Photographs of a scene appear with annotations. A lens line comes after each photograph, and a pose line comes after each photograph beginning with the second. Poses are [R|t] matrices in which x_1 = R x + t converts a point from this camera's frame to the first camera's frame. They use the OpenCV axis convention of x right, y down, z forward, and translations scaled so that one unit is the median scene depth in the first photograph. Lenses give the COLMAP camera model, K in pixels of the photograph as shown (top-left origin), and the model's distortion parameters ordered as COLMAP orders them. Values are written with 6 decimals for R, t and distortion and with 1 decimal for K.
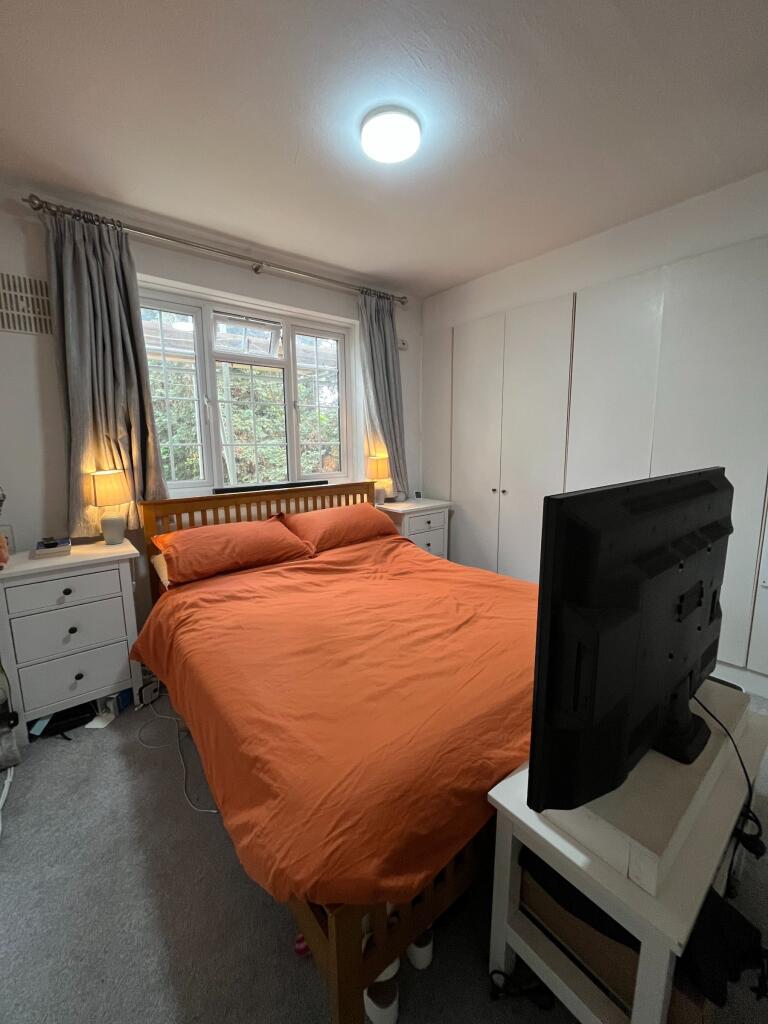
lens RADIAL K [[411.0, 0, 384.4], [0, 411.0, 505.4], [0, 0, 1]] dist [-0.004332, -0.000282]
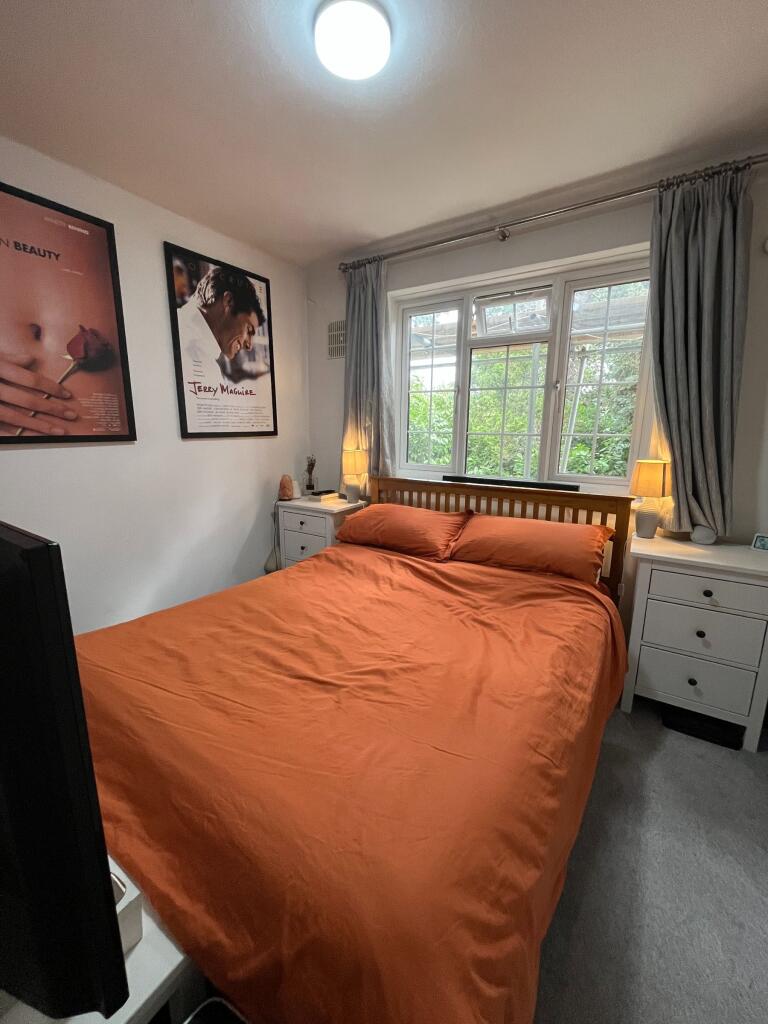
lens RADIAL K [[411.0, 0, 384.4], [0, 411.0, 505.4], [0, 0, 1]] dist [-0.004332, -0.000282]
pose [[0.305405, 0.185676, -0.933944, 0.589723], [-0.159638, 0.976907, 0.142014, -0.099377], [0.938746, 0.105721, 0.327994, 0.575933]]
